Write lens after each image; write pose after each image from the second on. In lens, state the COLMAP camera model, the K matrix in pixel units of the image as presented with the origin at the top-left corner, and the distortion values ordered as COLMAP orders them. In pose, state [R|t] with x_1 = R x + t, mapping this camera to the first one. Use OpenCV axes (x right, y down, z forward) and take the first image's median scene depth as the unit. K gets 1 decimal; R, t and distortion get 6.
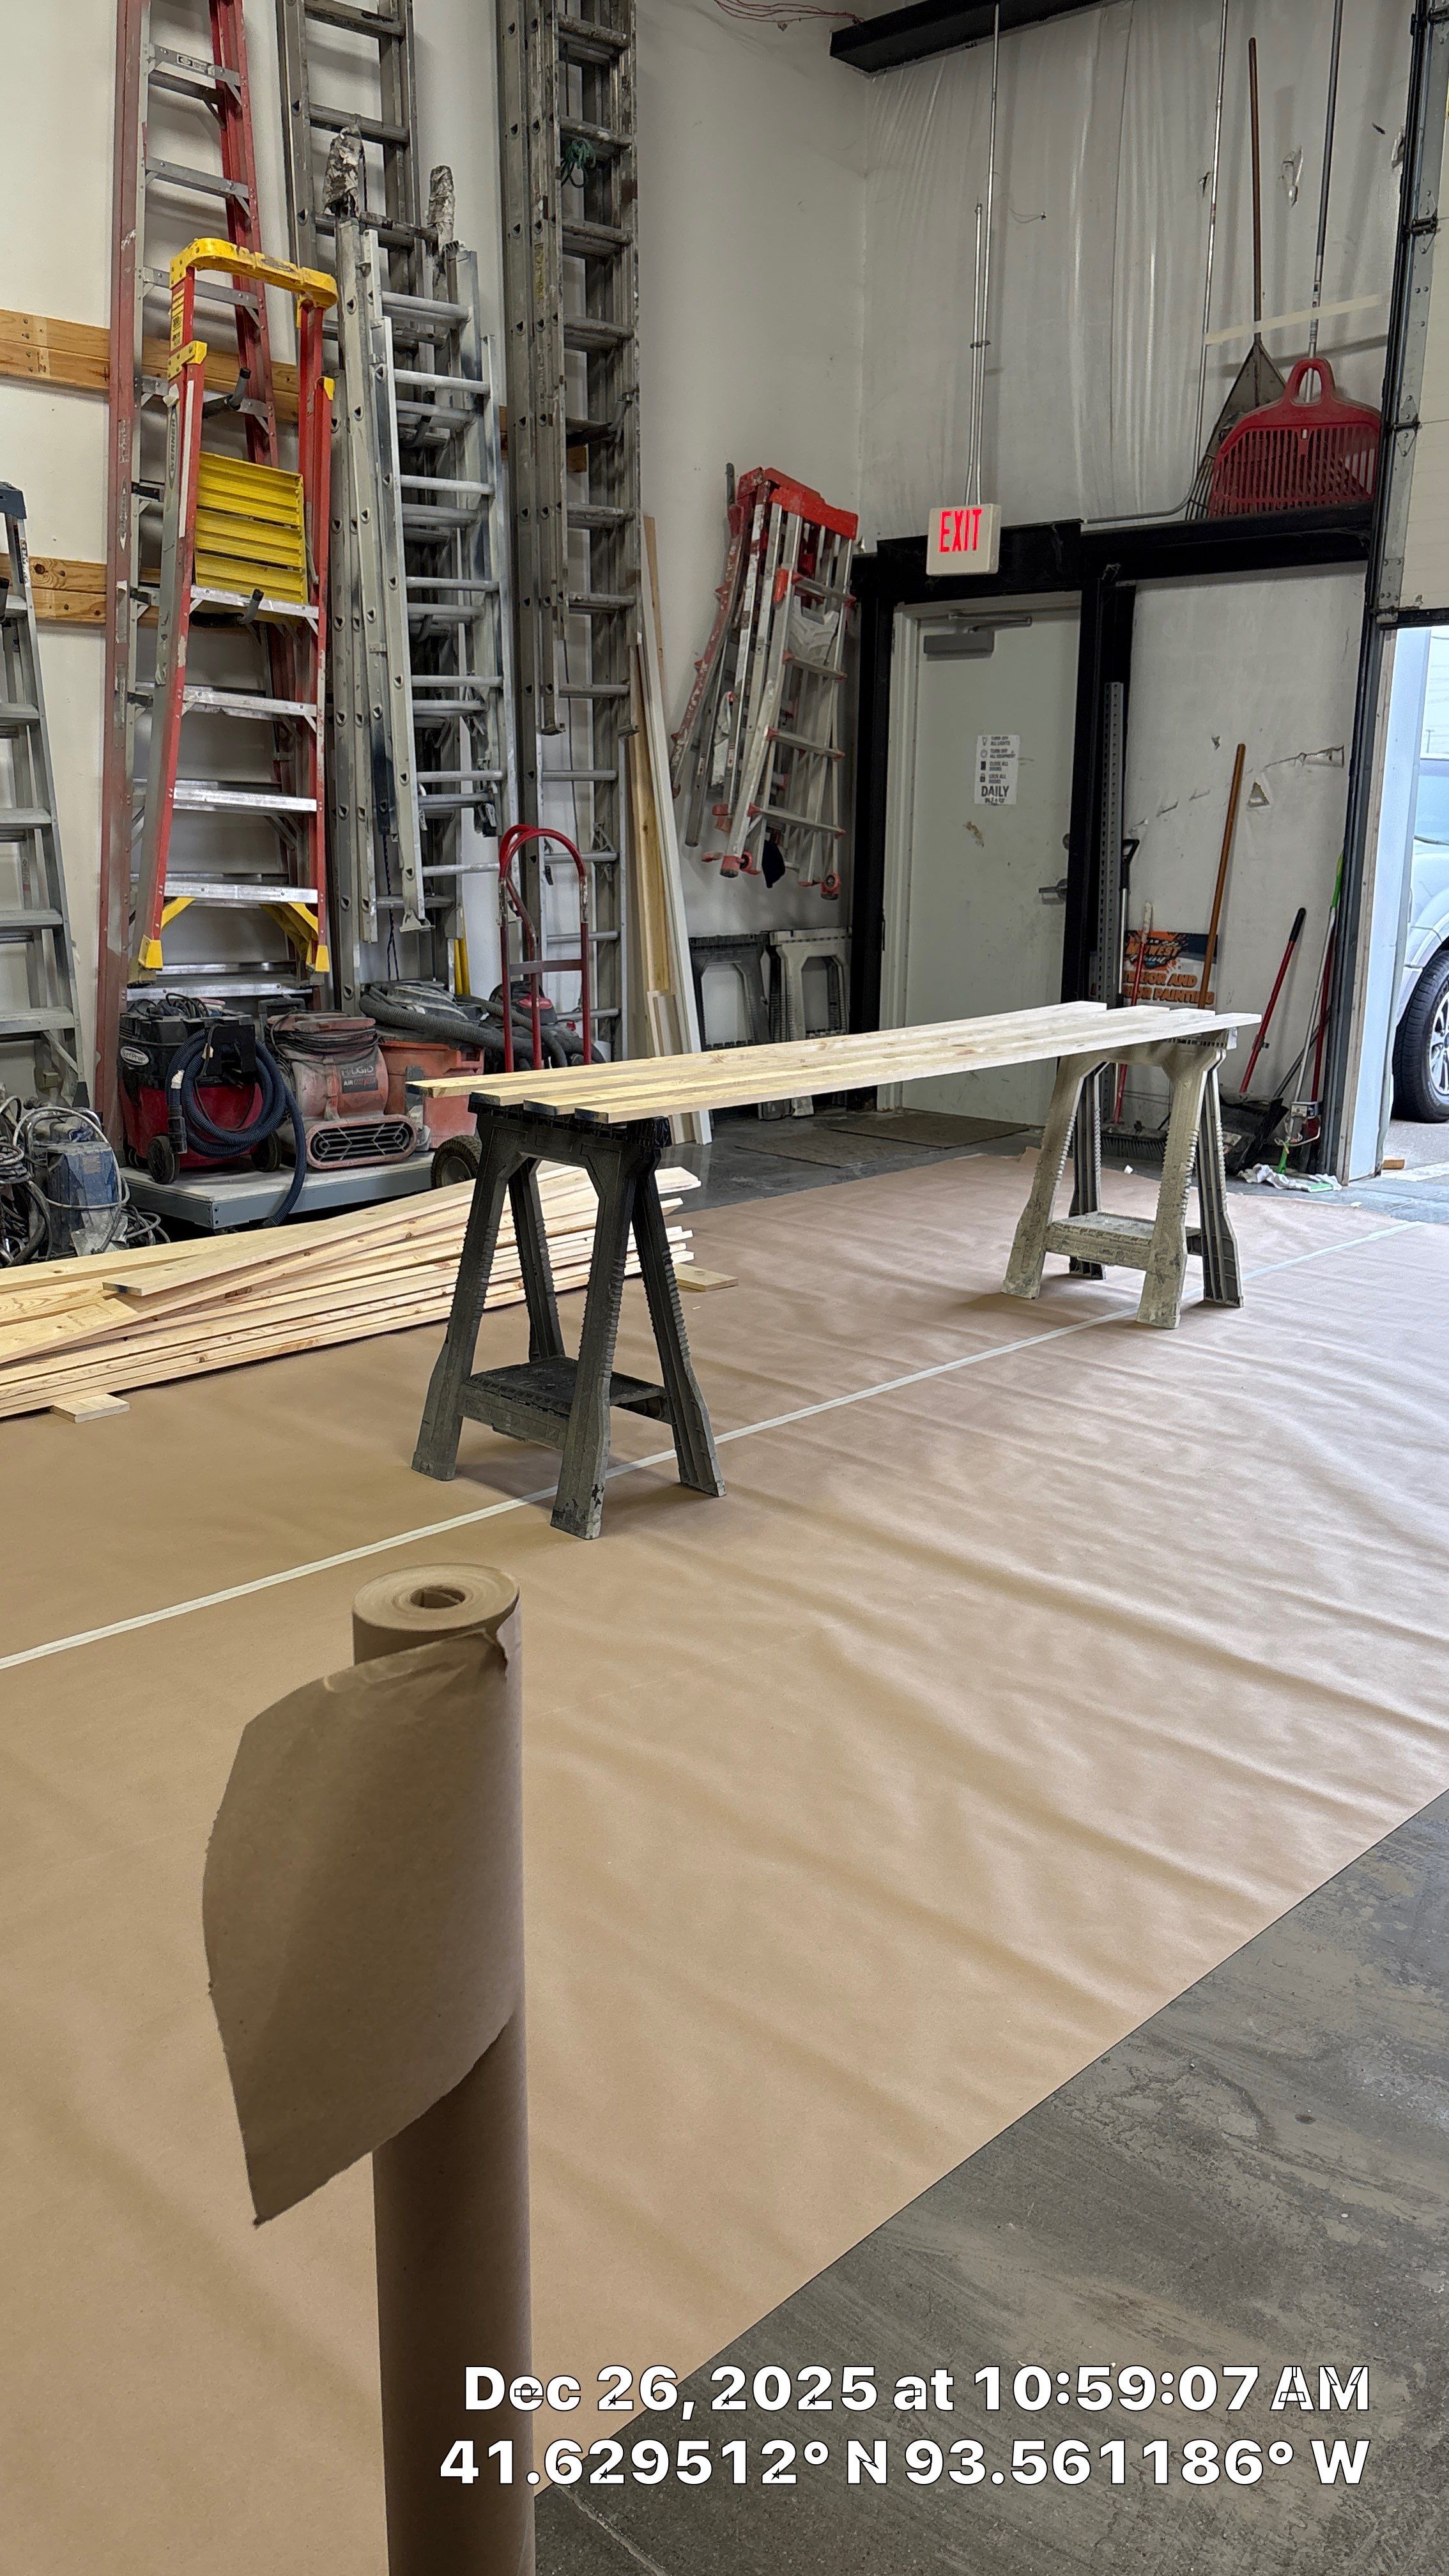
lens RADIAL K [[1935.6, 0, 729.3], [0, 1935.6, 1290.3], [0, 0, 1]] dist [0.041864, -0.042241]
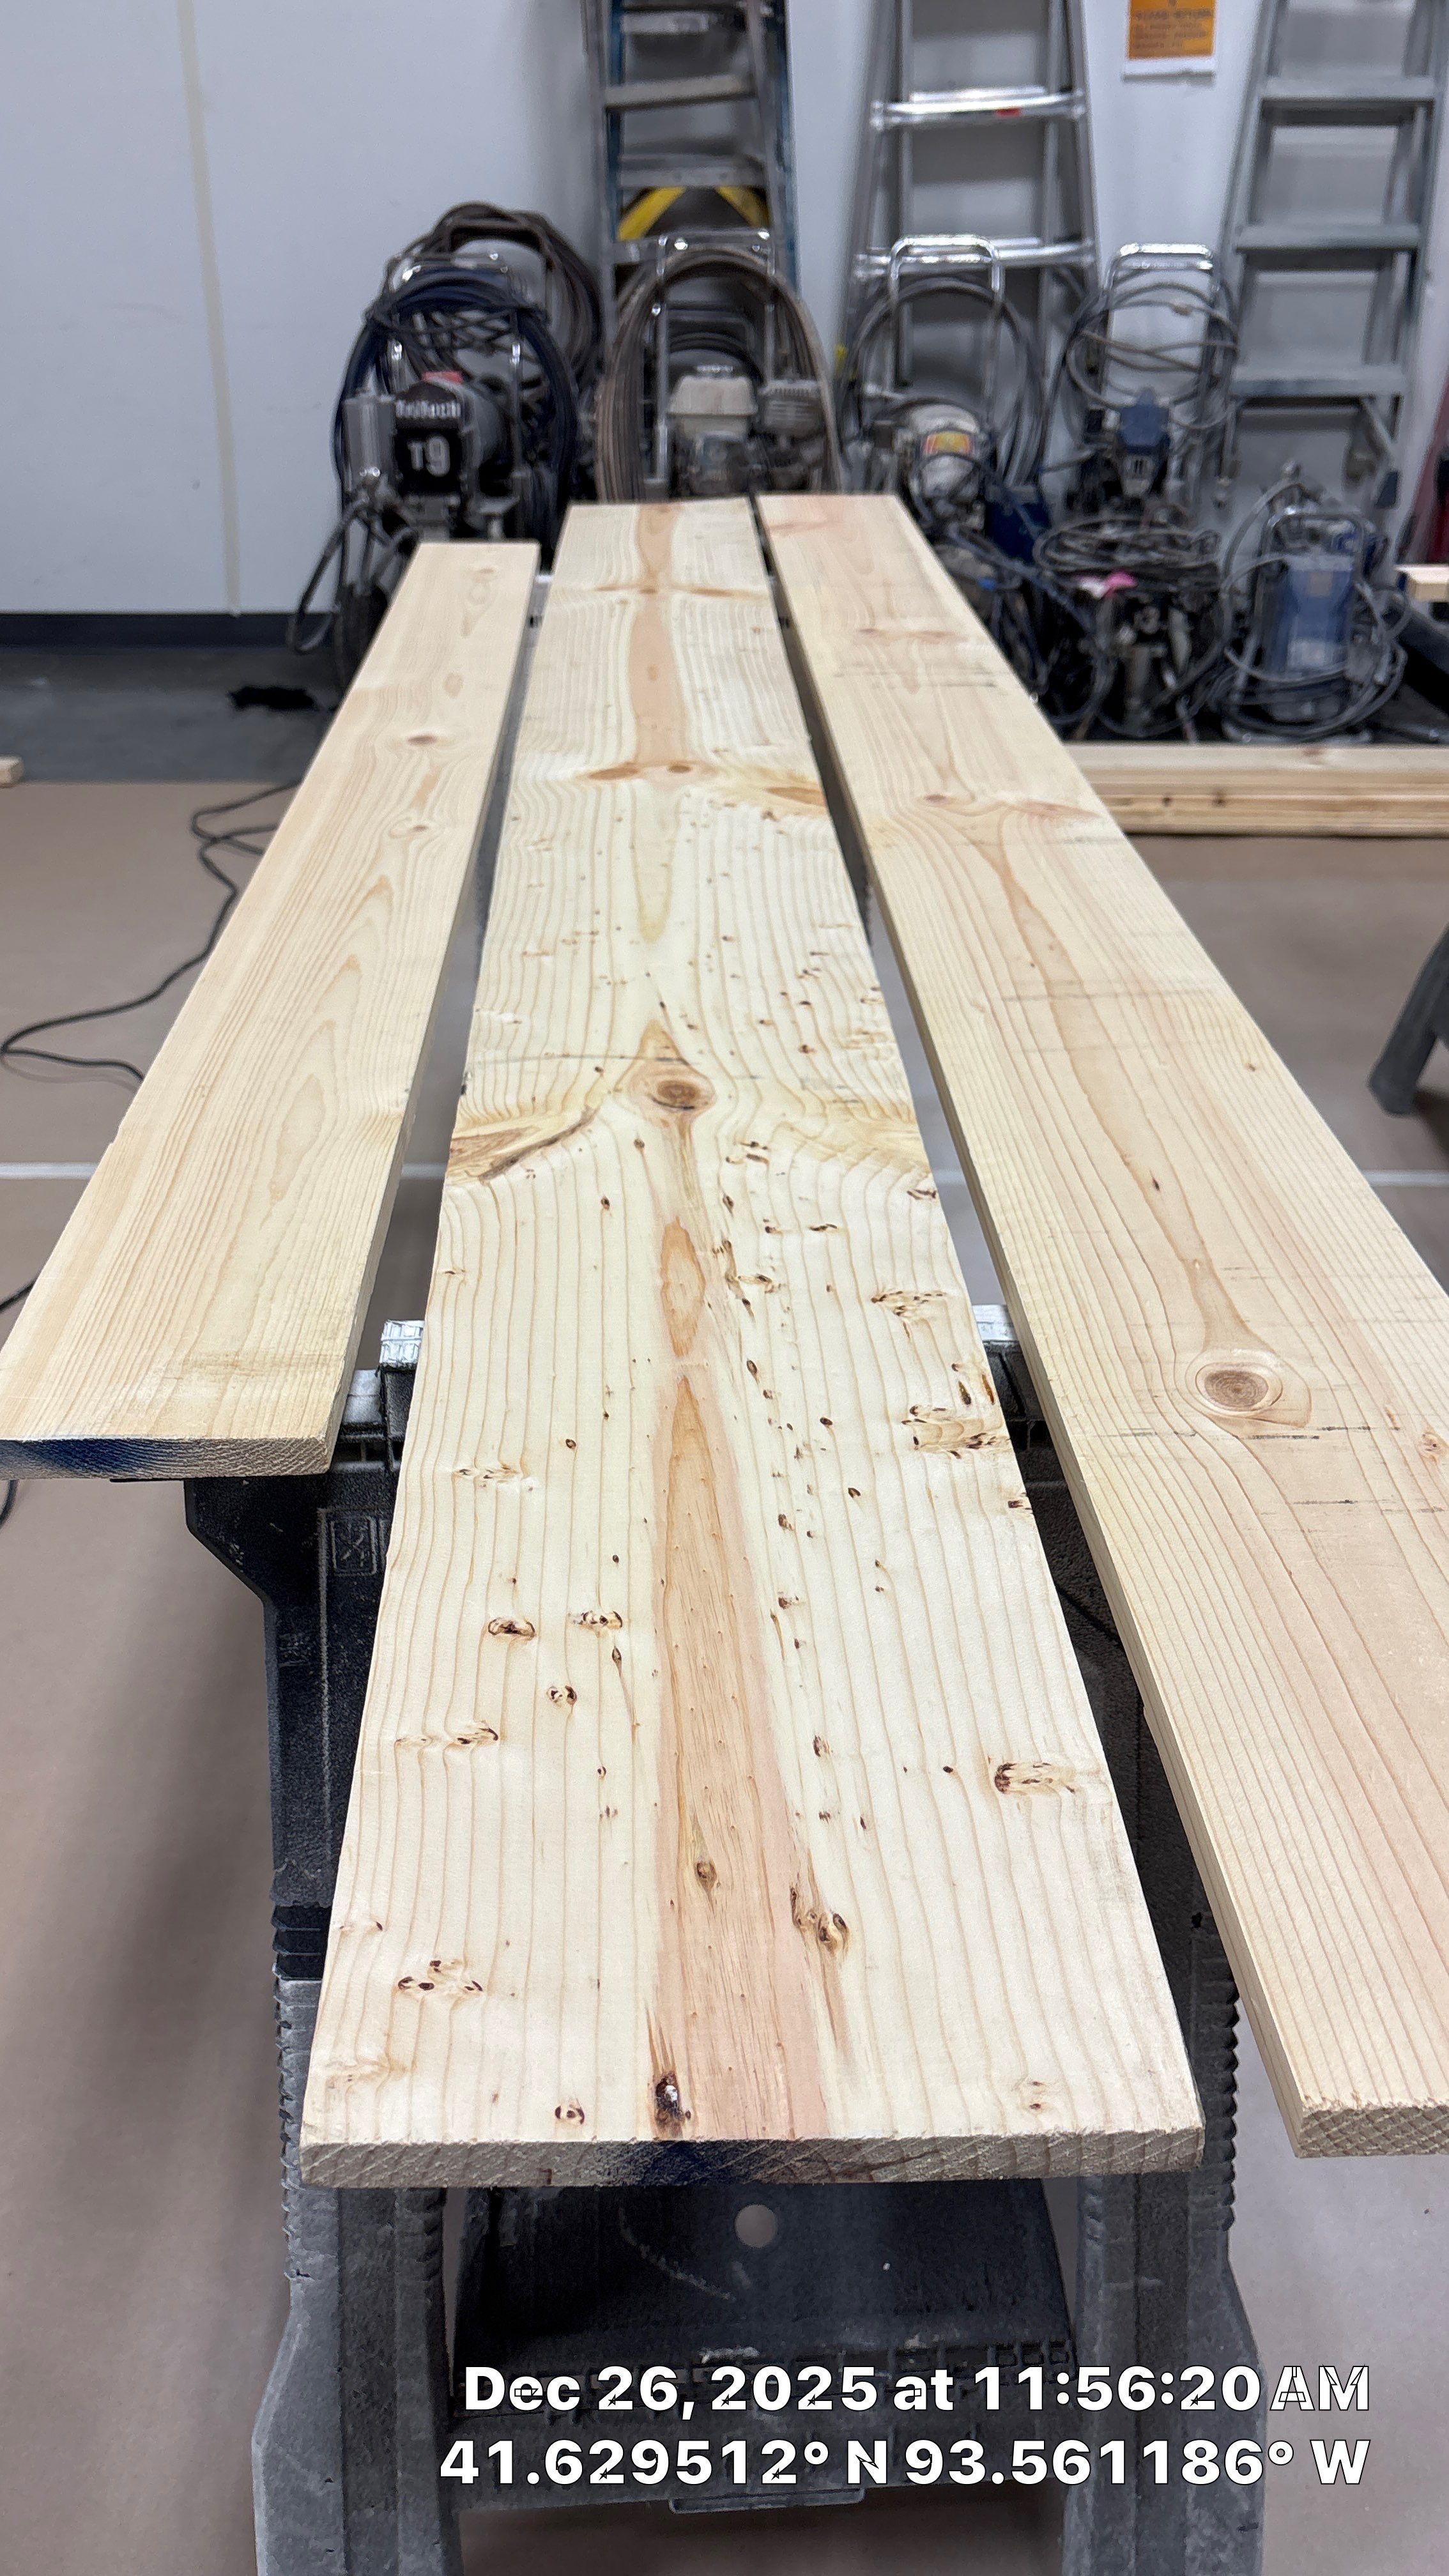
lens RADIAL K [[1913.1, 0, 735.0], [0, 1913.1, 1294.2], [0, 0, 1]] dist [0.078509, -0.093762]
pose [[0.693770, 0.365454, -0.620586, 0.084828], [-0.170449, 0.920527, 0.351535, -0.027622], [0.699736, -0.138107, 0.700925, 0.190944]]
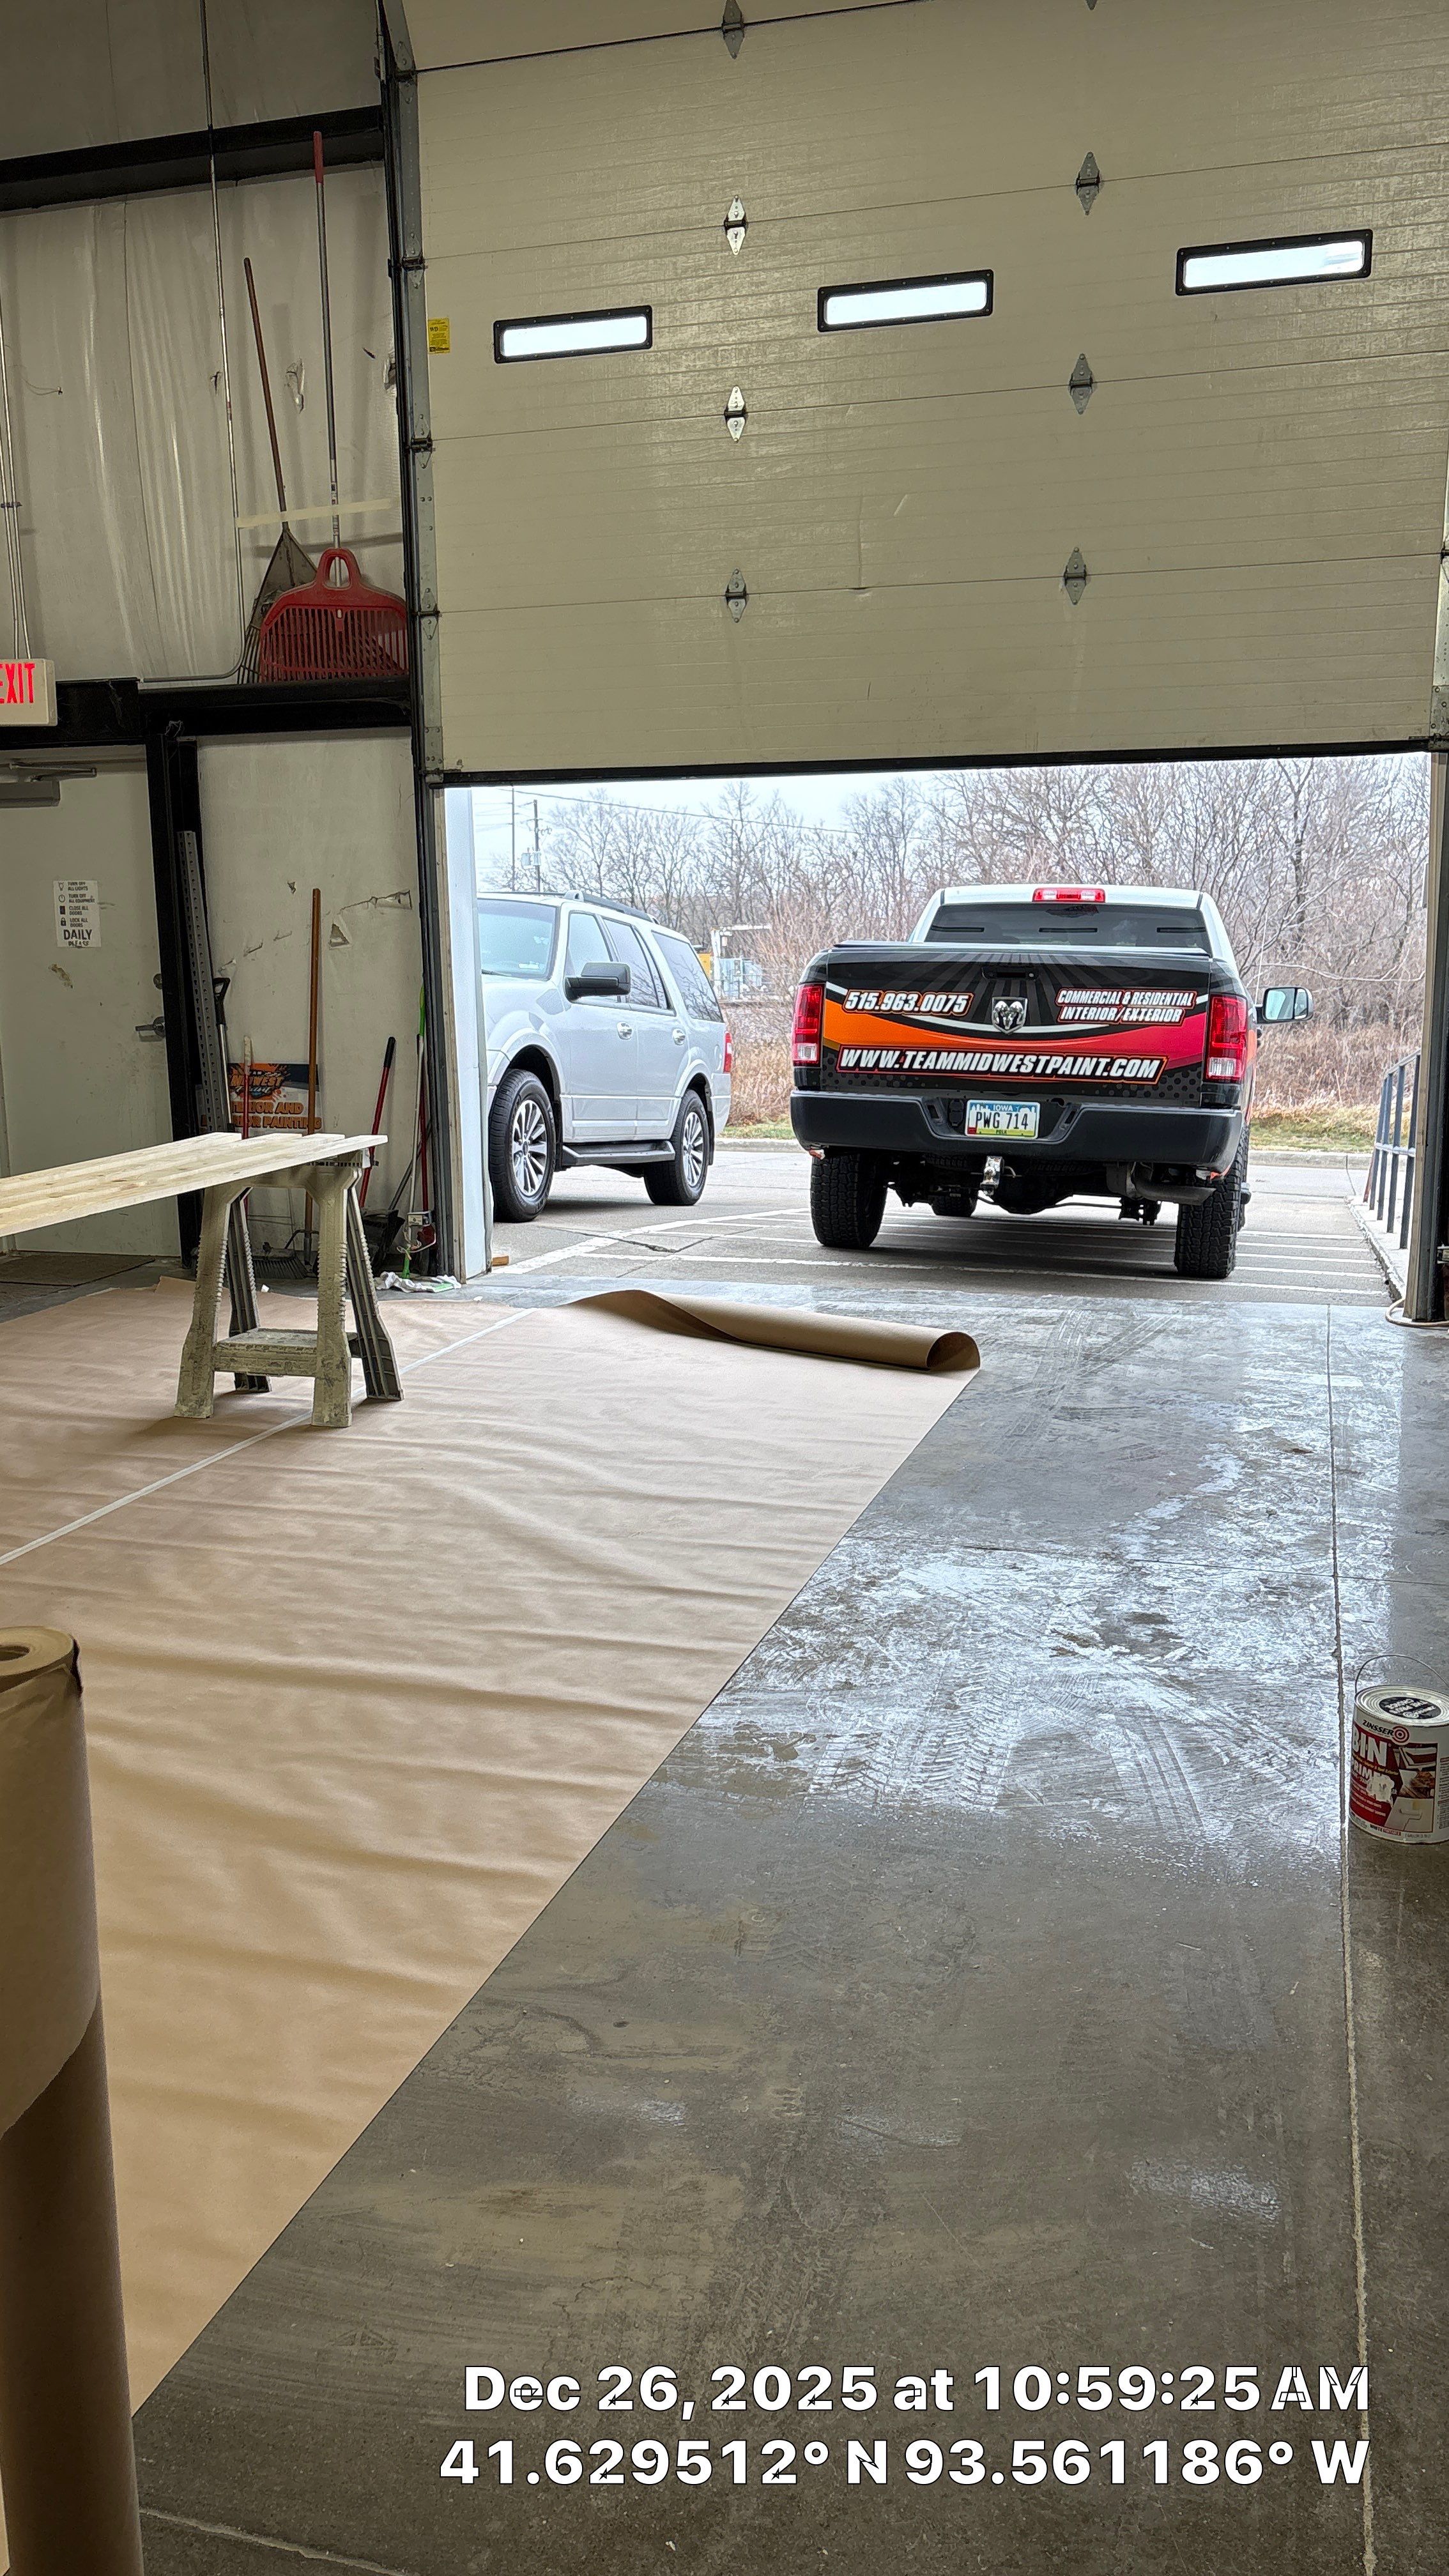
lens RADIAL K [[1935.6, 0, 729.9], [0, 1935.6, 1285.2], [0, 0, 1]] dist [0.041864, -0.042241]
pose [[0.887429, -0.102485, 0.449407, -0.043592], [0.132001, 0.990640, -0.034748, 0.005448], [-0.441640, 0.090158, 0.892651, -0.048106]]
